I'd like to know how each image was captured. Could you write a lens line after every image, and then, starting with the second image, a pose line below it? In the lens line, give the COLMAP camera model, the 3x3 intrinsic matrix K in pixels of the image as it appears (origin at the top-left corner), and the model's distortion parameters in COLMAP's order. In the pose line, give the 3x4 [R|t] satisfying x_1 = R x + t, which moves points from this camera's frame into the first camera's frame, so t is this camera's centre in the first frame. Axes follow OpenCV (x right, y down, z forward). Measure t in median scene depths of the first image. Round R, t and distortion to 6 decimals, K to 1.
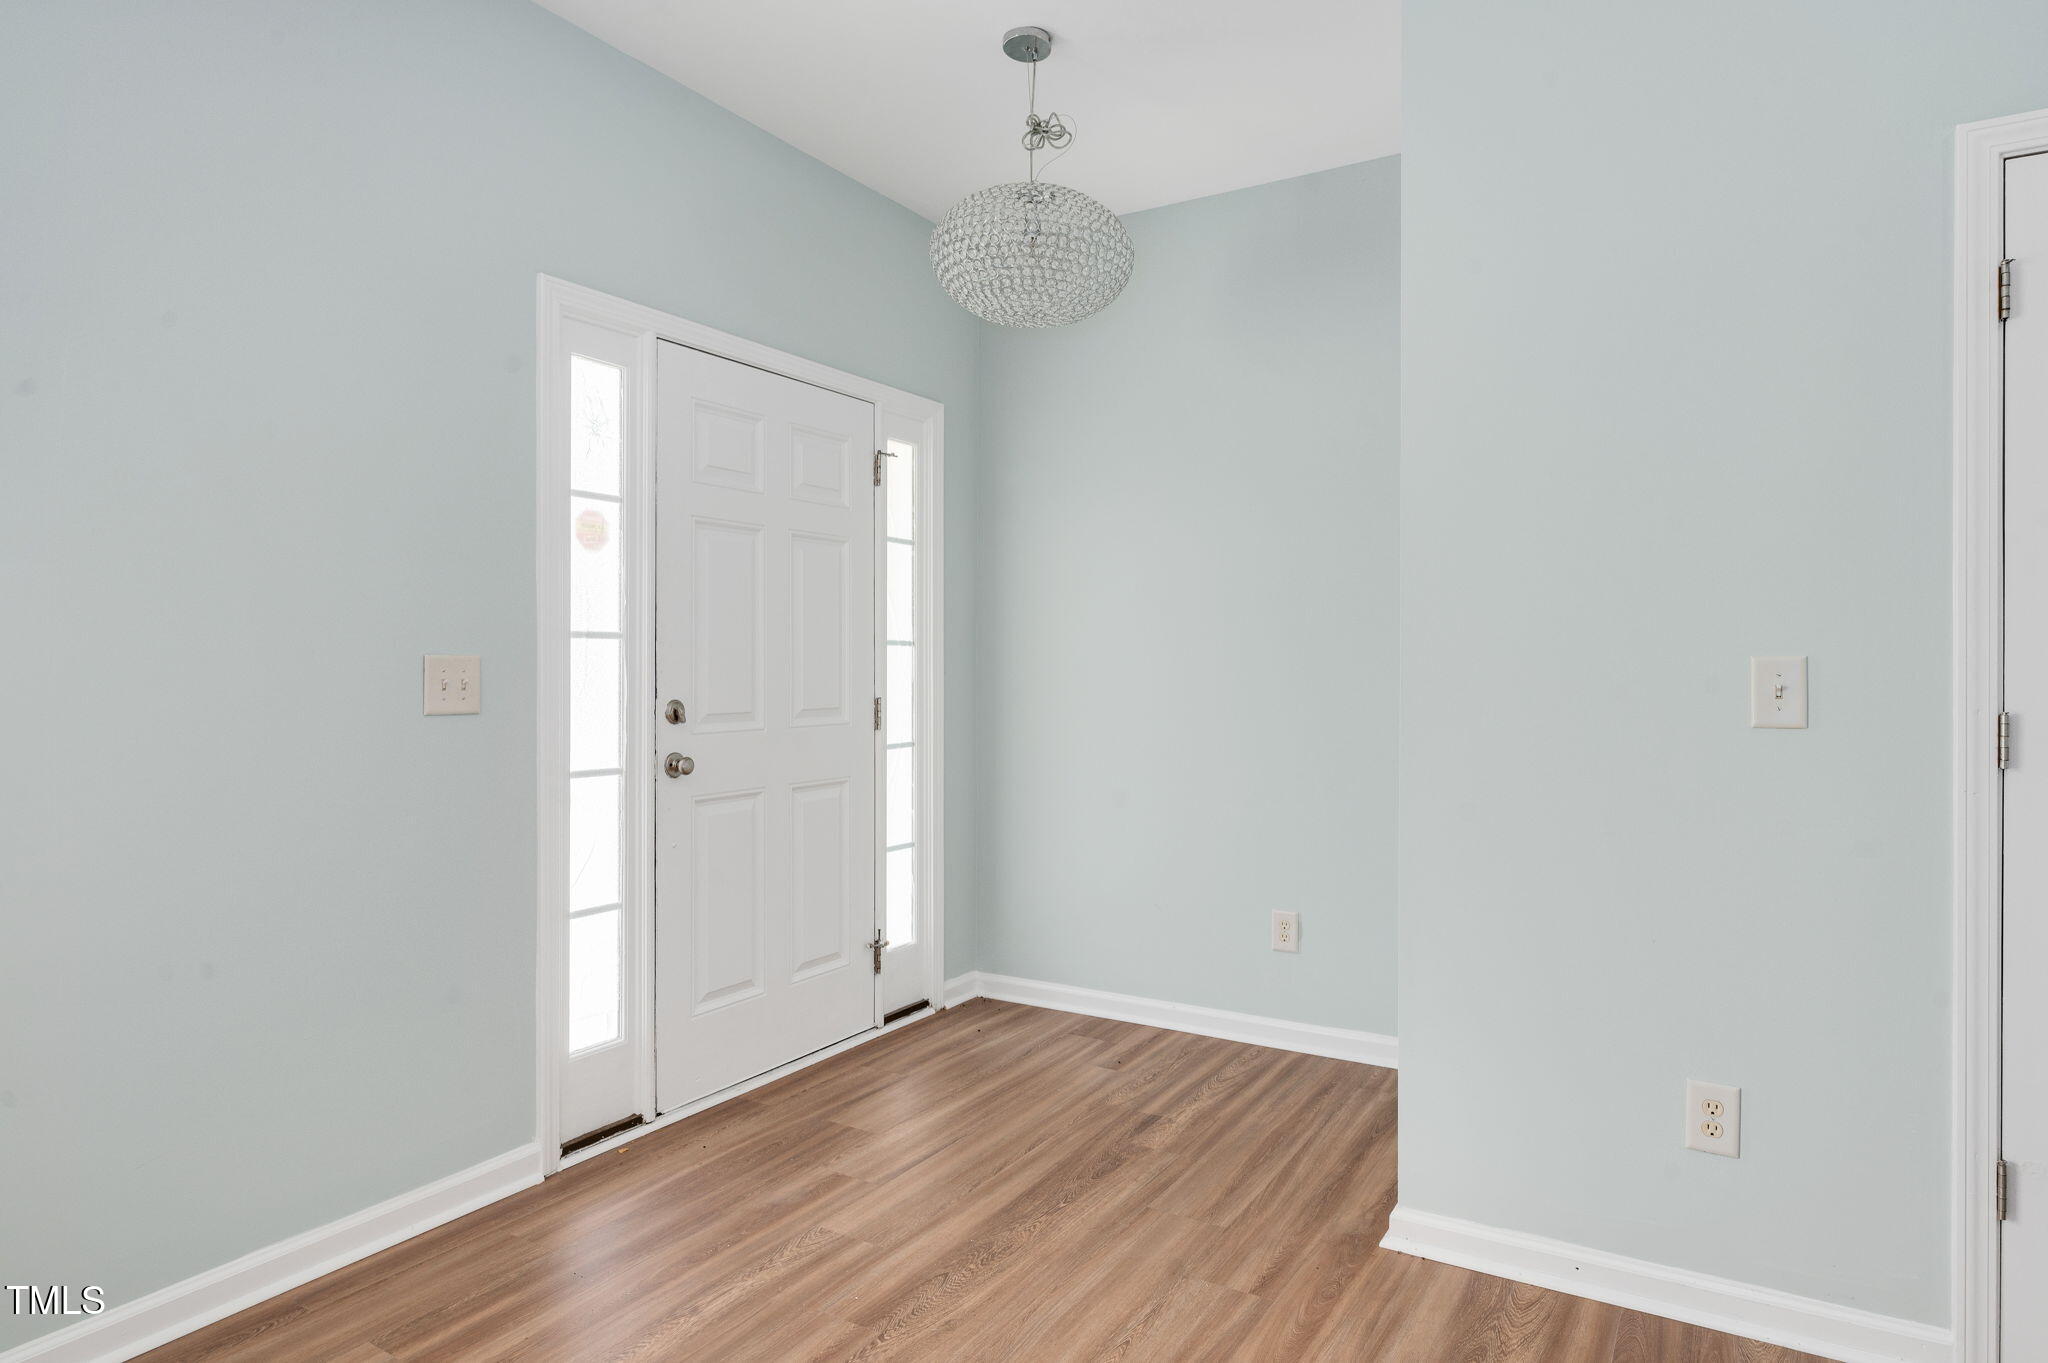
lens RADIAL K [[1180.0, 0, 1021.3], [0, 1180.0, 668.8], [0, 0, 1]] dist [-0.000433, -0.000217]
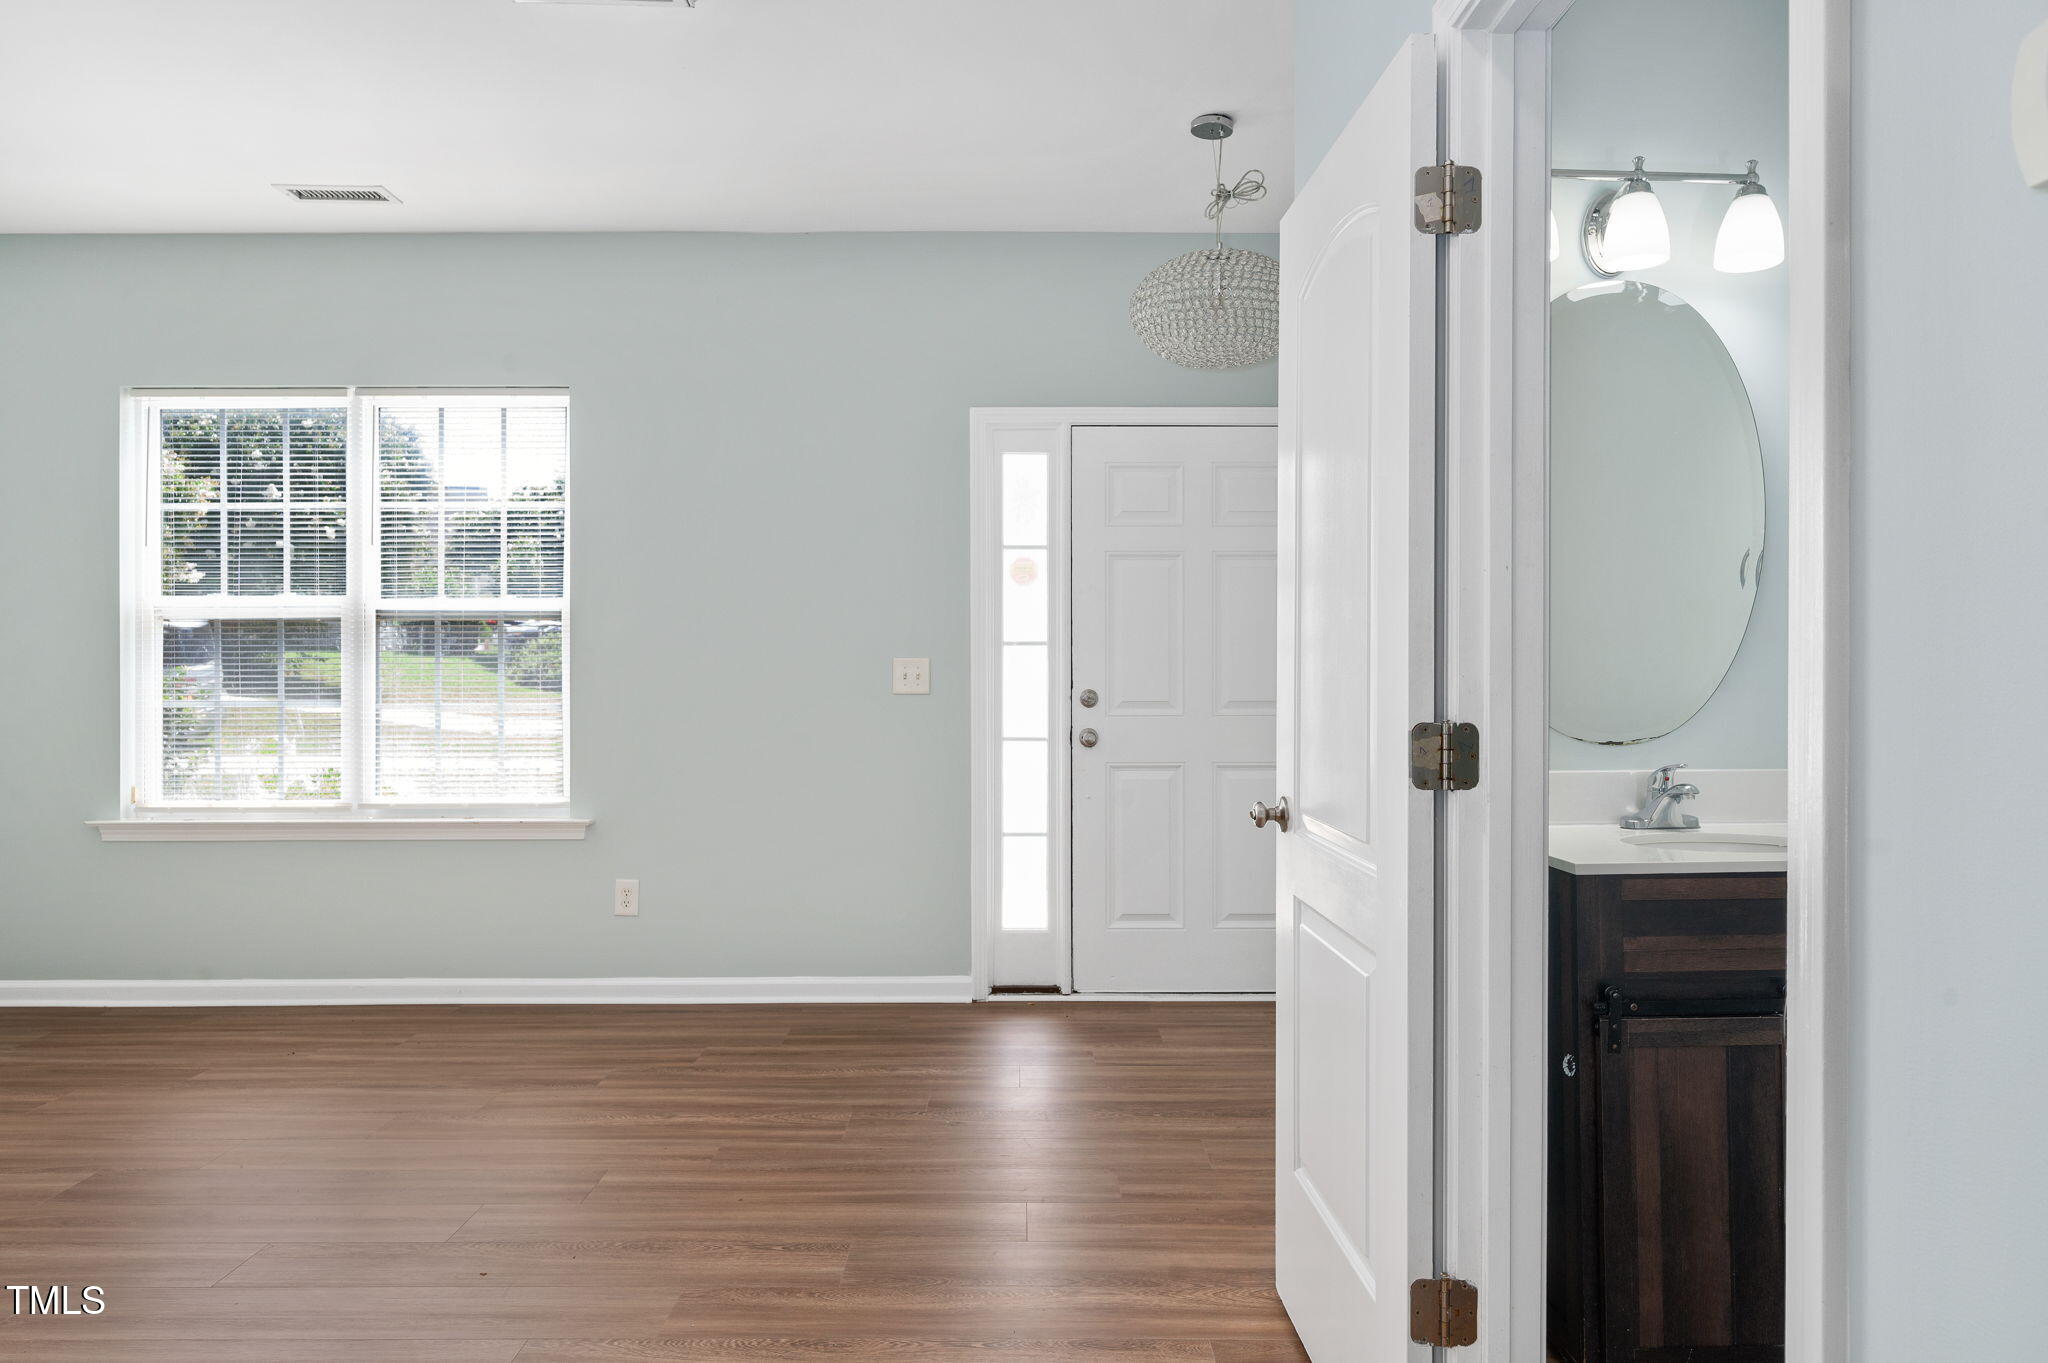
lens RADIAL K [[1239.1, 0, 1022.3], [0, 1239.1, 667.6], [0, 0, 1]] dist [0.002098, -0.000912]
pose [[0.522383, 0.000709, -0.852710, 0.907792], [-0.000328, 1.000000, 0.000630, 0.000160], [0.852711, -0.000049, 0.522383, 0.199805]]
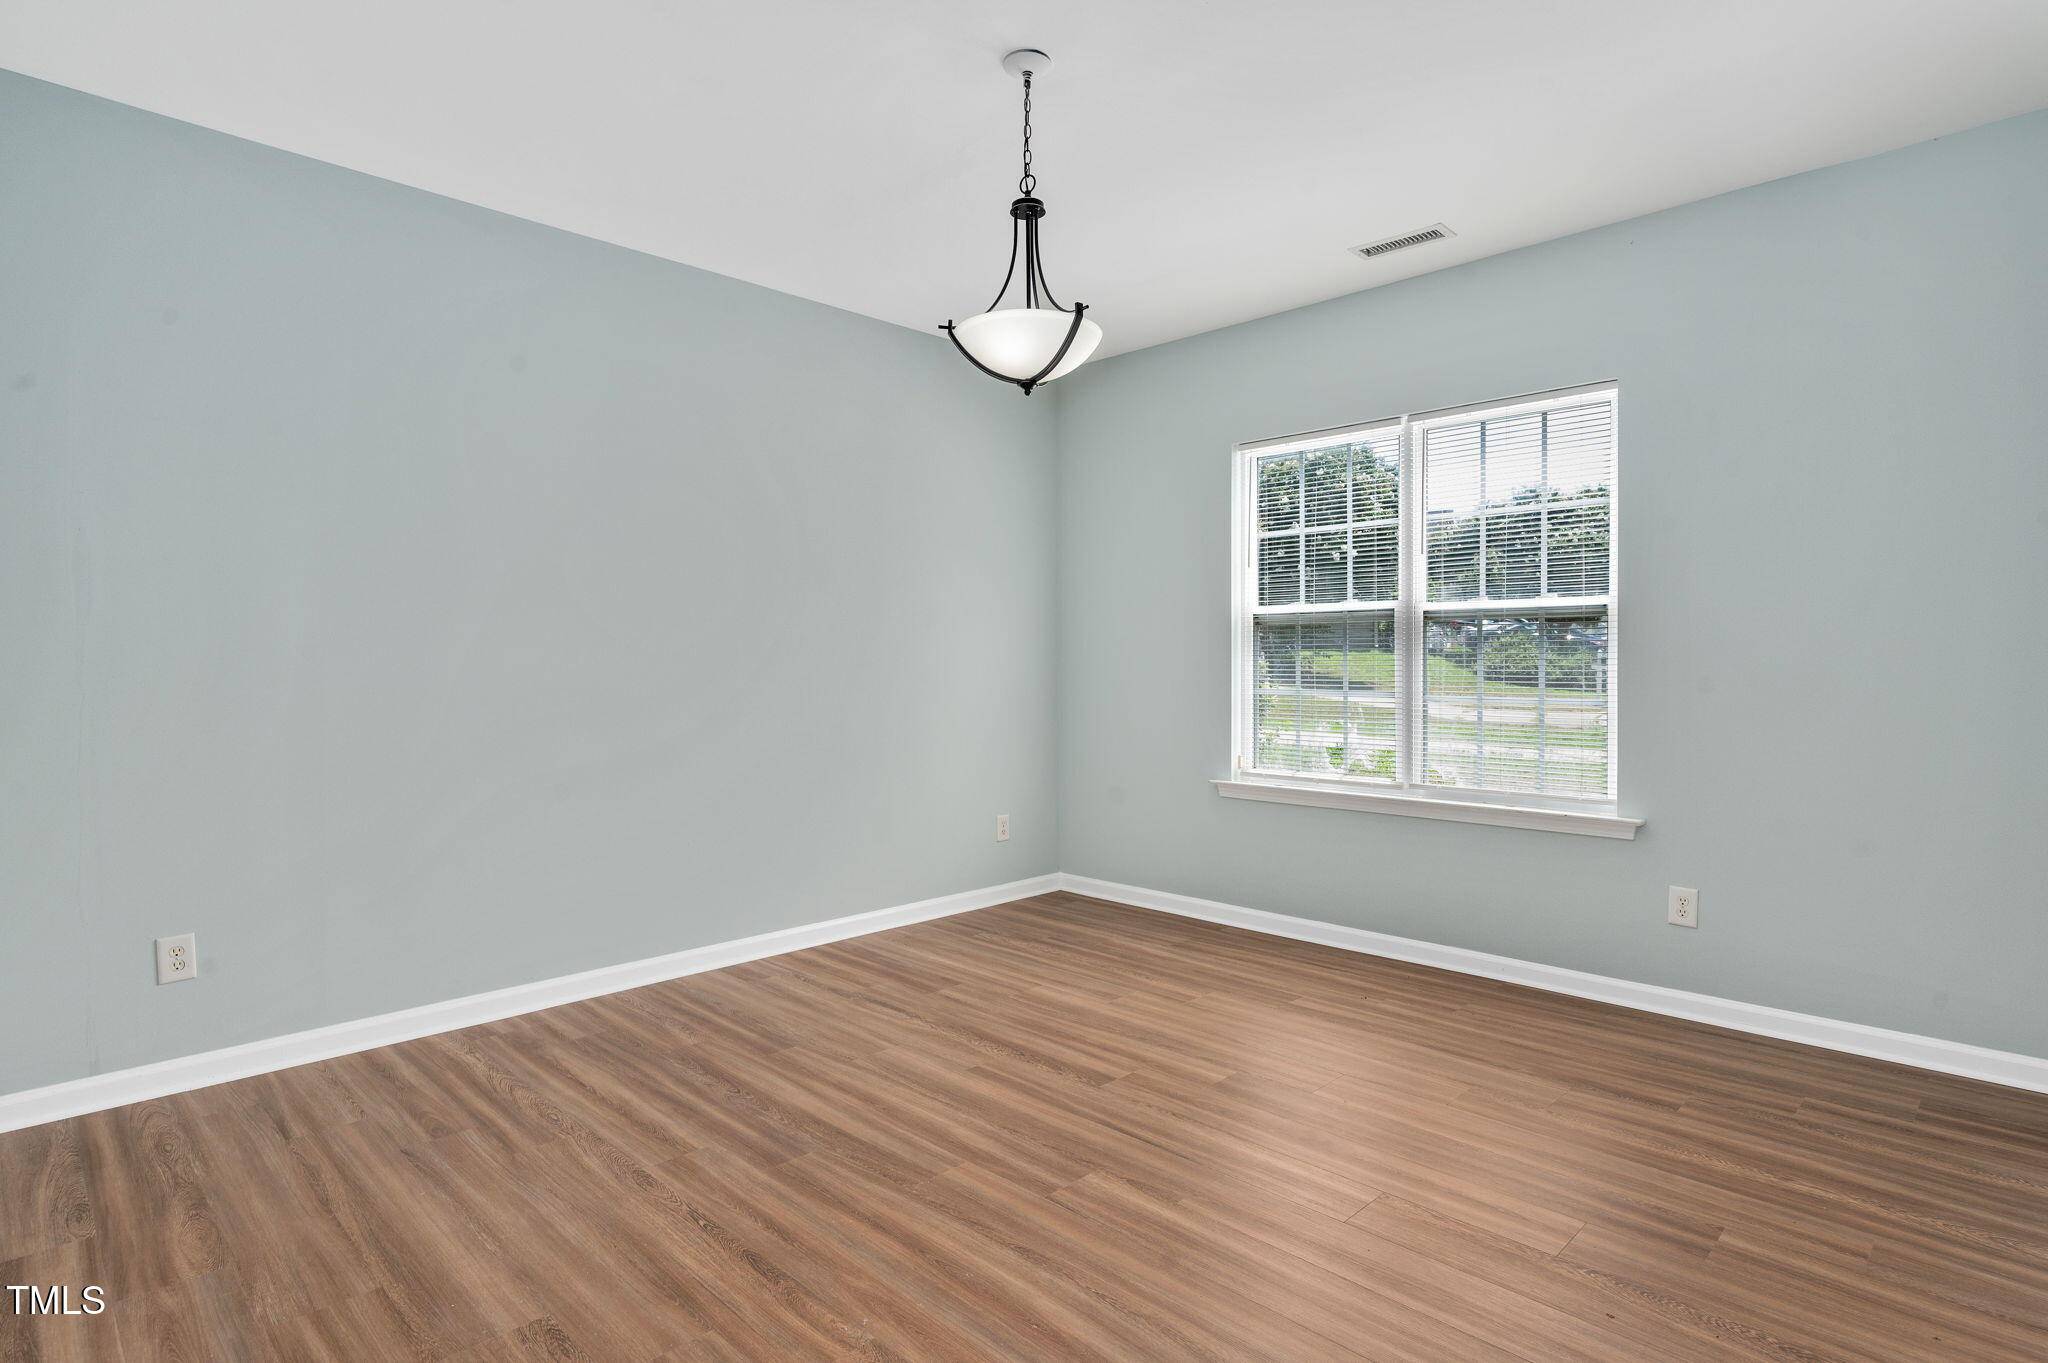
lens RADIAL K [[1058.8, 0, 1021.3], [0, 1058.8, 665.4], [0, 0, 1]] dist [0.001894, 0.000650]
pose [[-0.236570, 0.002854, -0.971610, 0.742061], [-0.002528, 0.999990, 0.003553, 0.000726], [0.971611, 0.003297, -0.236561, 0.126368]]
